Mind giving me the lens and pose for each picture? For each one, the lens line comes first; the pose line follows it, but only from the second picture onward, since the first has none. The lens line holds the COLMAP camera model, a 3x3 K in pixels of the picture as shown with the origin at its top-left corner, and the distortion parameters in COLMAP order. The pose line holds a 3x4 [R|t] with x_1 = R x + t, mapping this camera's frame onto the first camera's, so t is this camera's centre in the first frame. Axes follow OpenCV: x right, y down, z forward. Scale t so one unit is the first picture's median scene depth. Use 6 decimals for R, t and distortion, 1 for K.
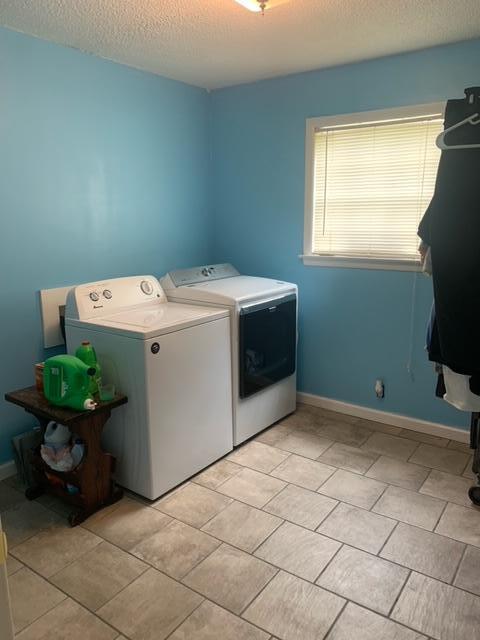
lens RADIAL K [[482.6, 0, 239.9], [0, 482.6, 319.1], [0, 0, 1]] dist [0.024884, -0.026273]
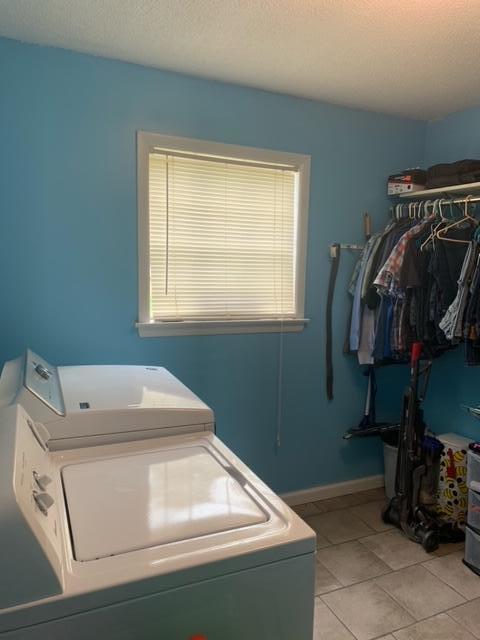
lens RADIAL K [[482.6, 0, 243.1], [0, 482.6, 322.8], [0, 0, 1]] dist [0.024884, -0.026273]
pose [[0.499695, -0.078959, 0.862595, -0.416708], [0.152399, 0.988317, 0.002184, -0.120113], [-0.852690, 0.130368, 0.505890, 0.562428]]
